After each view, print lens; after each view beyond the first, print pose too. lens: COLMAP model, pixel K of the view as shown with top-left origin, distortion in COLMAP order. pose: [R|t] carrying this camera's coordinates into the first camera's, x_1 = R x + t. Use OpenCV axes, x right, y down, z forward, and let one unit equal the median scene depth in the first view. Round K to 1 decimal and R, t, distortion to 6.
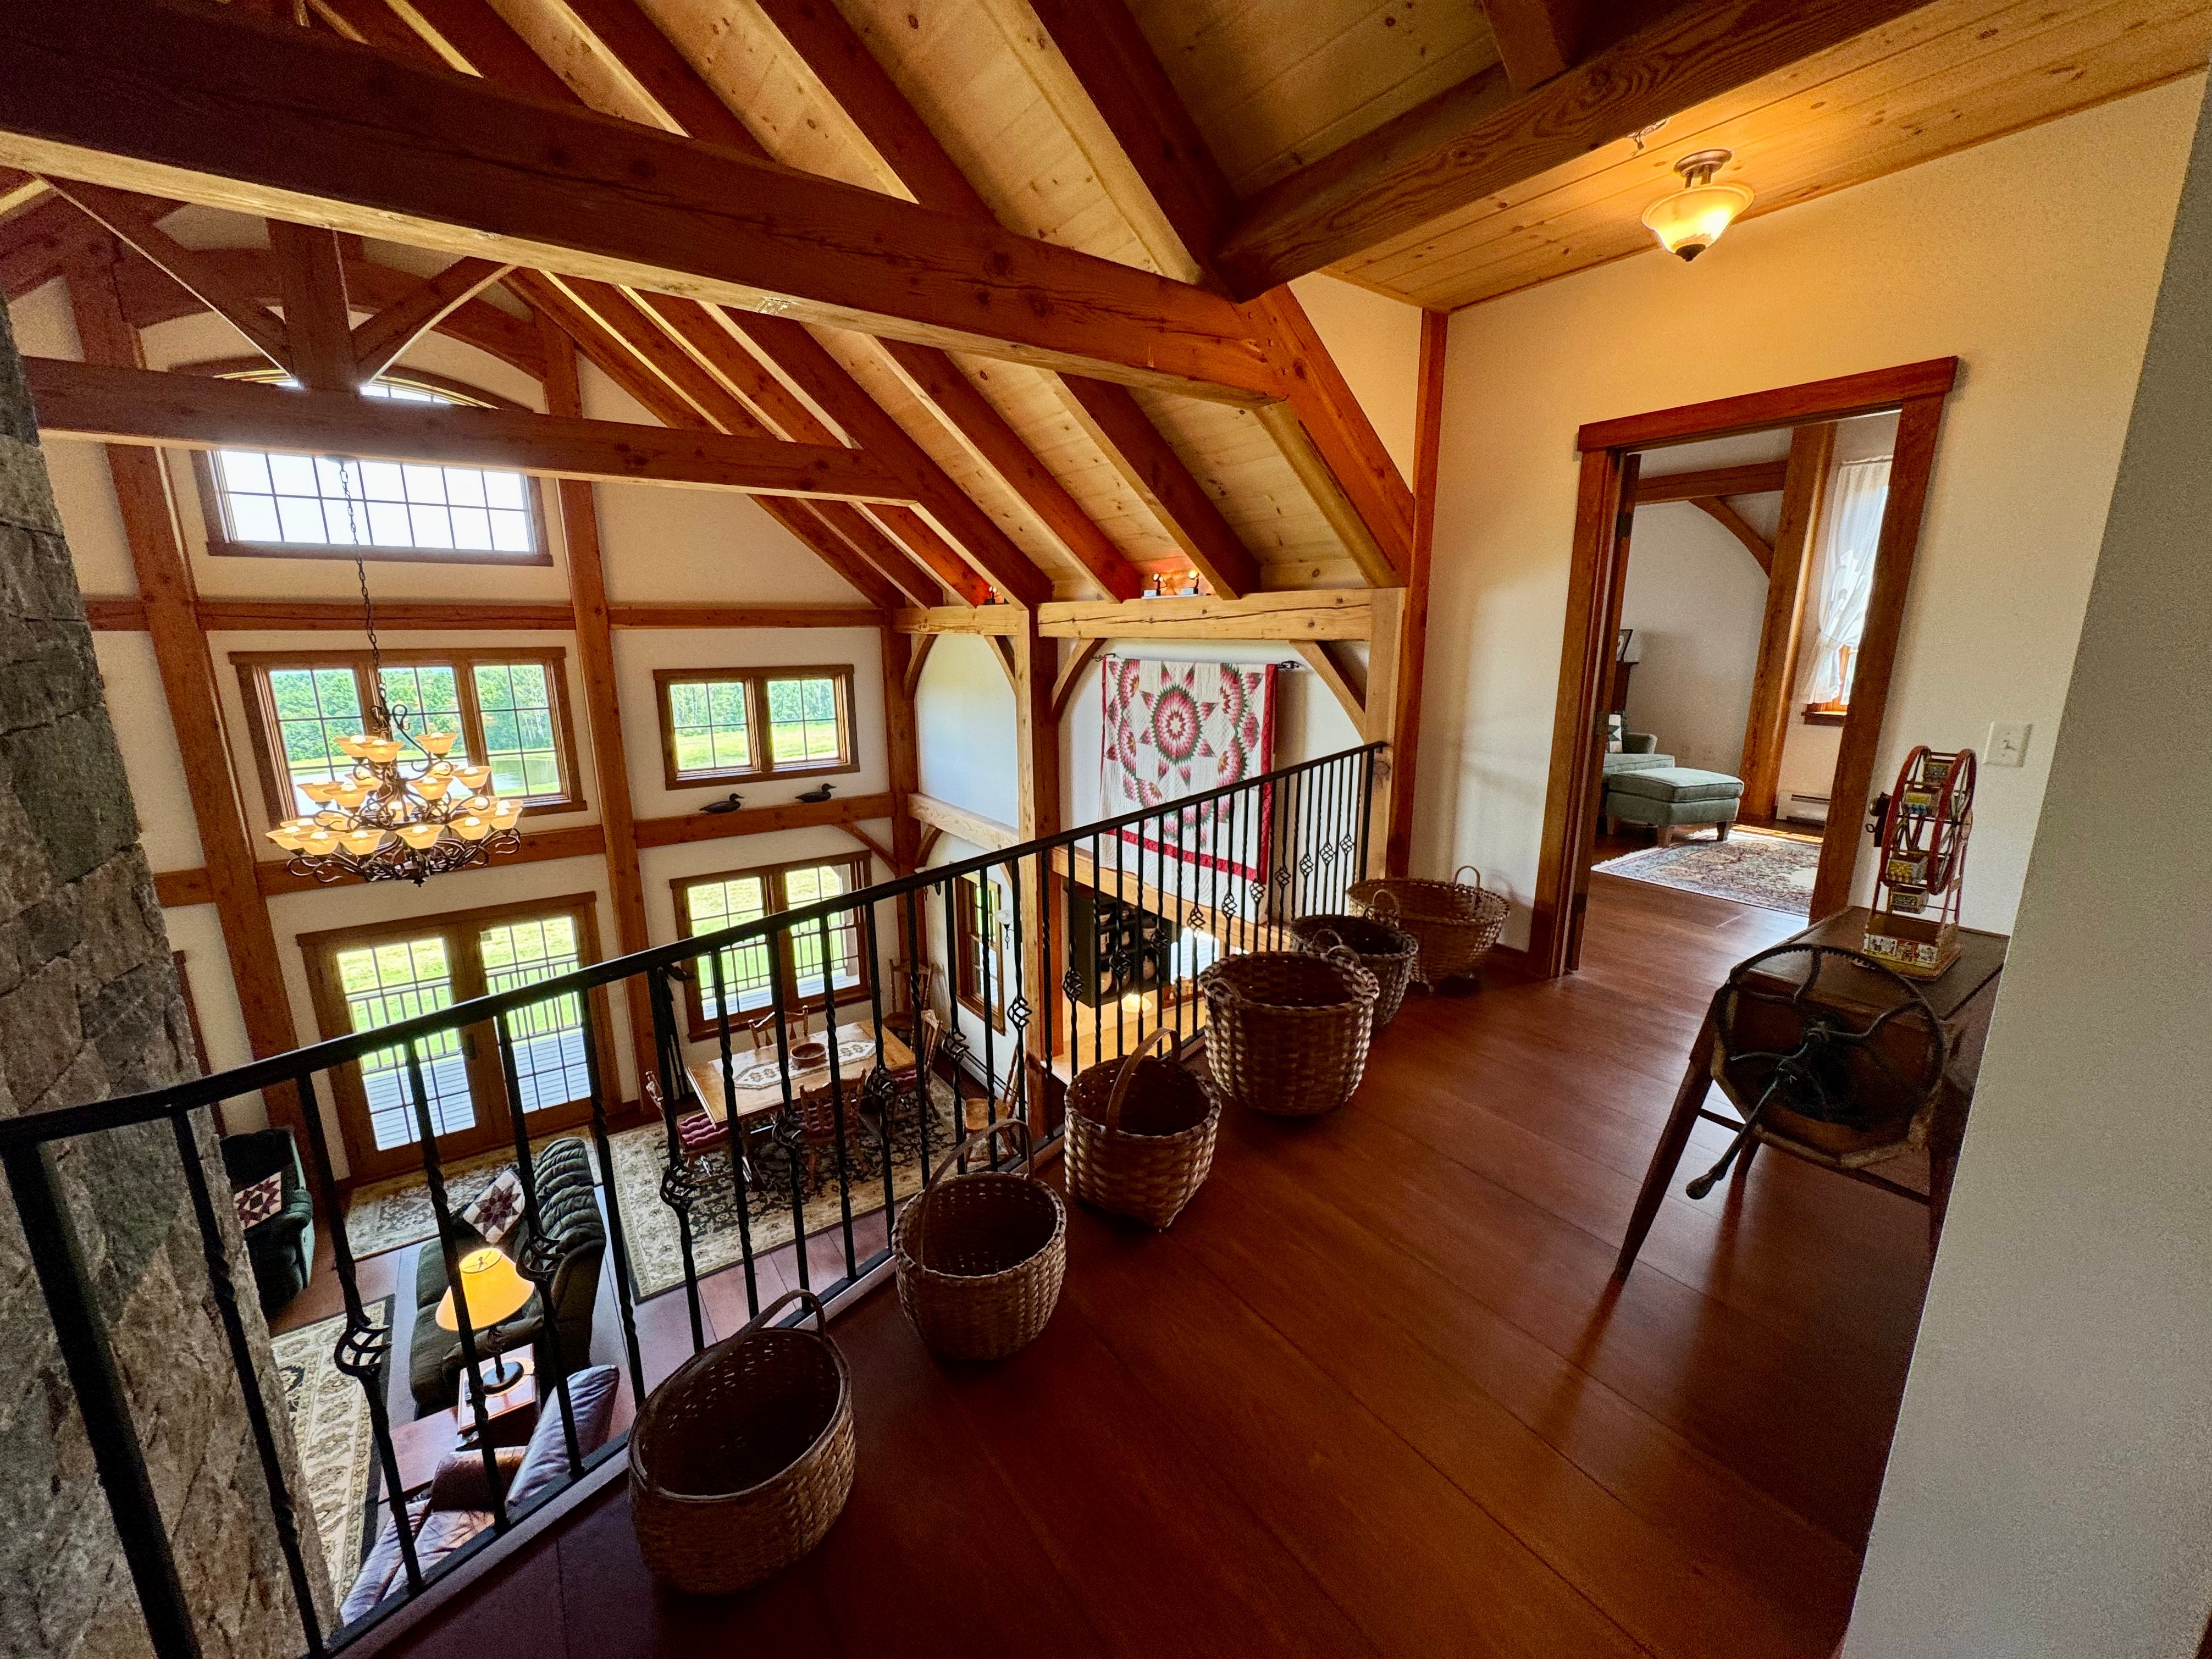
lens RADIAL K [[884.2, 0, 1102.4], [0, 884.2, 820.4], [0, 0, 1]] dist [-0.003132, -0.000038]
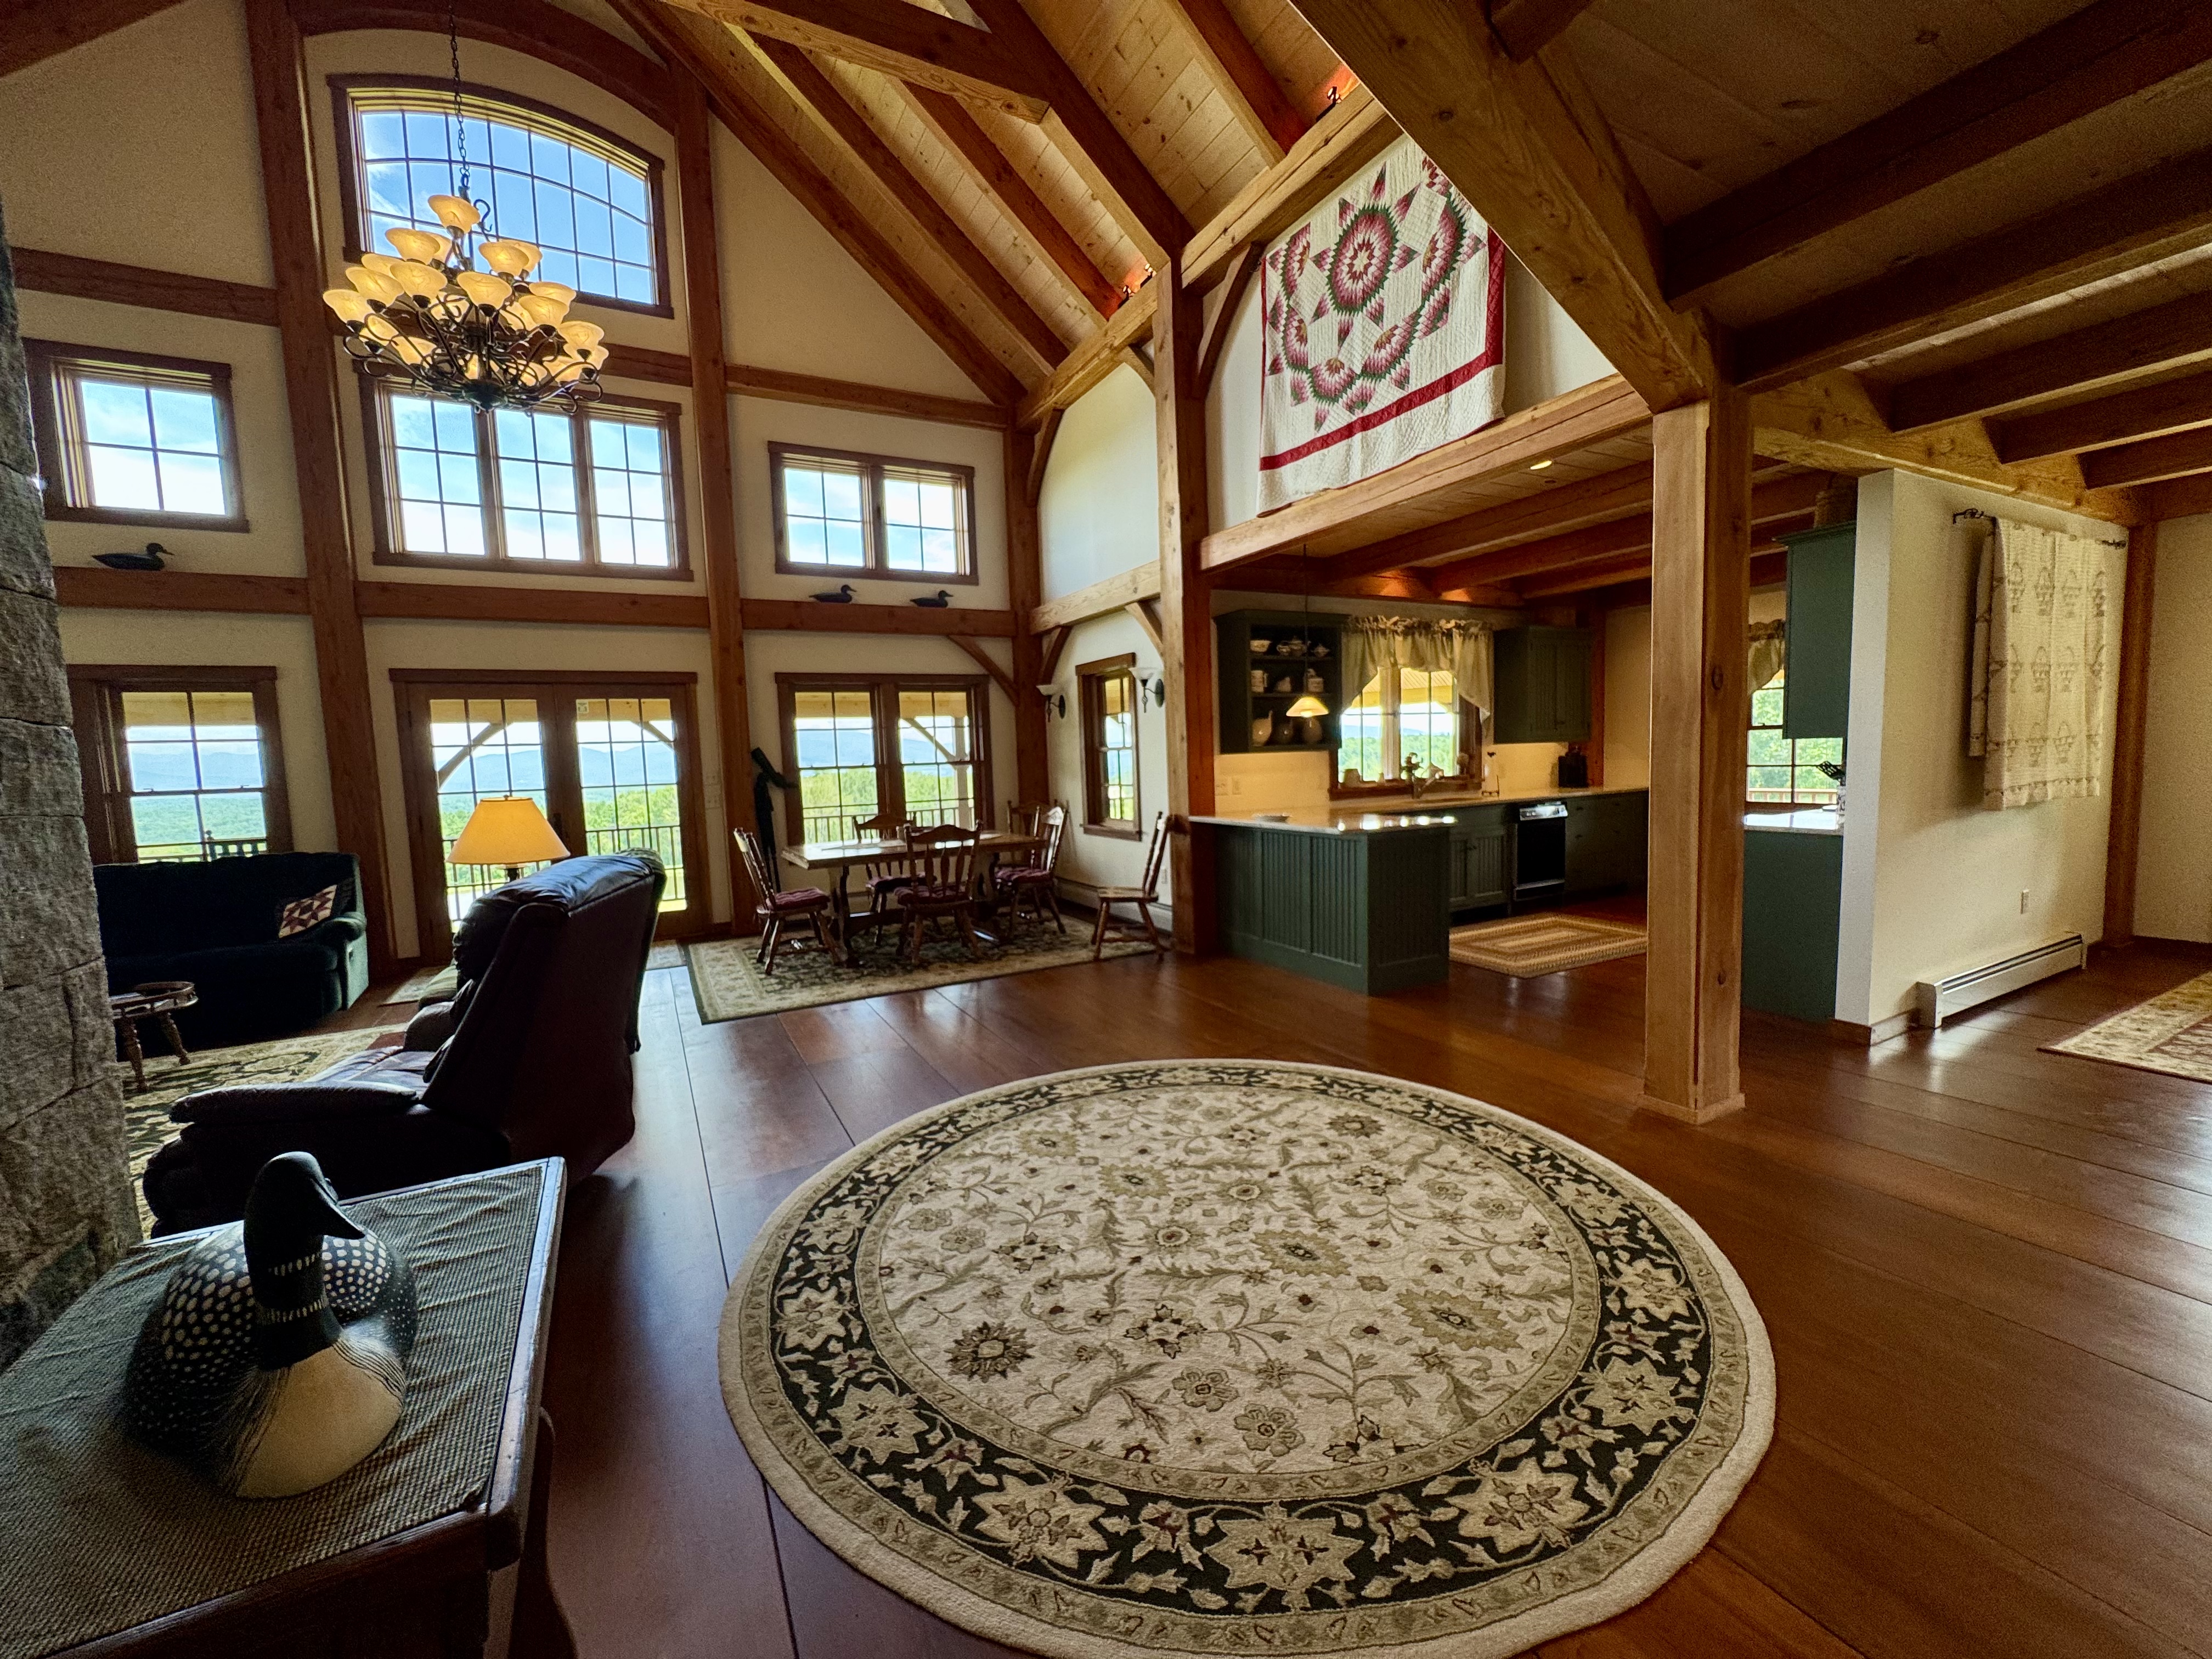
lens RADIAL K [[884.2, 0, 1101.5], [0, 884.2, 829.0], [0, 0, 1]] dist [-0.003132, -0.000038]
pose [[0.992175, -0.022034, -0.122895, -0.049381], [0.004869, 0.990385, -0.138253, 0.391783], [0.124759, 0.136572, 0.982743, 0.180546]]
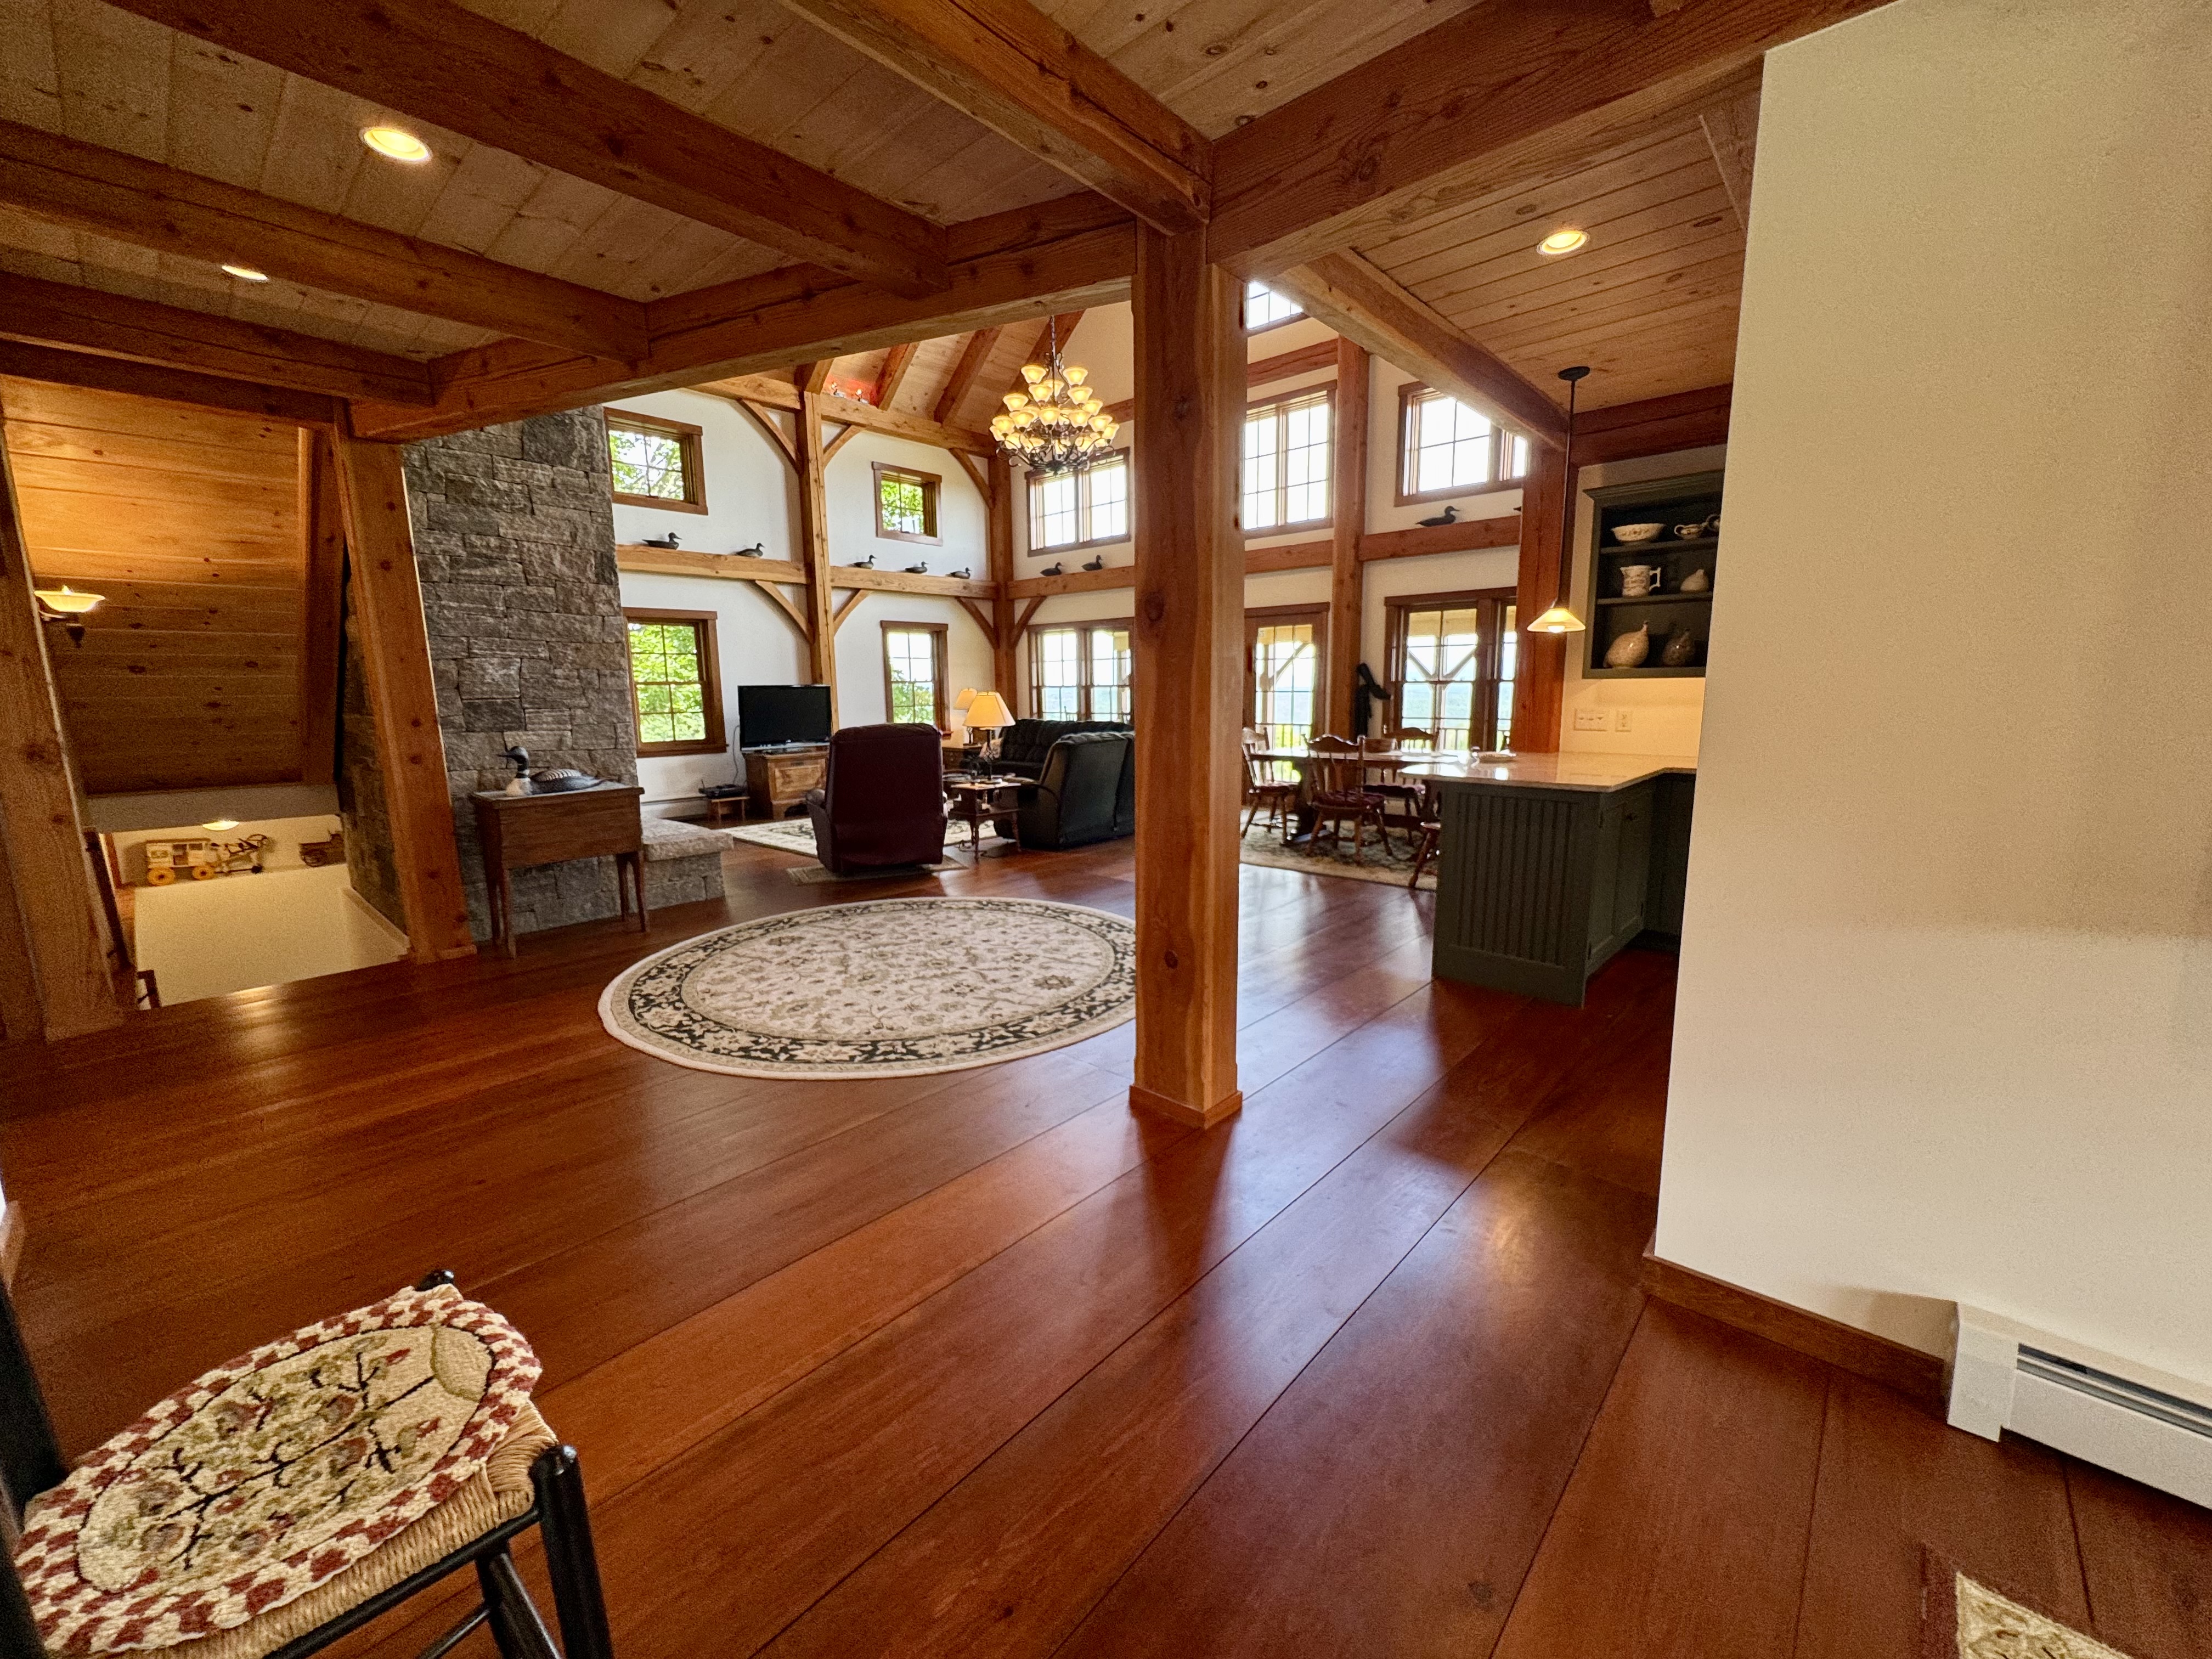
lens RADIAL K [[884.2, 0, 1144.8], [0, 884.2, 854.4], [0, 0, 1]] dist [-0.003132, -0.000038]
pose [[0.234160, 0.182231, -0.954967, 0.560887], [-0.203697, 0.969669, 0.135090, 0.310021], [0.950619, 0.162891, 0.264177, 0.545123]]
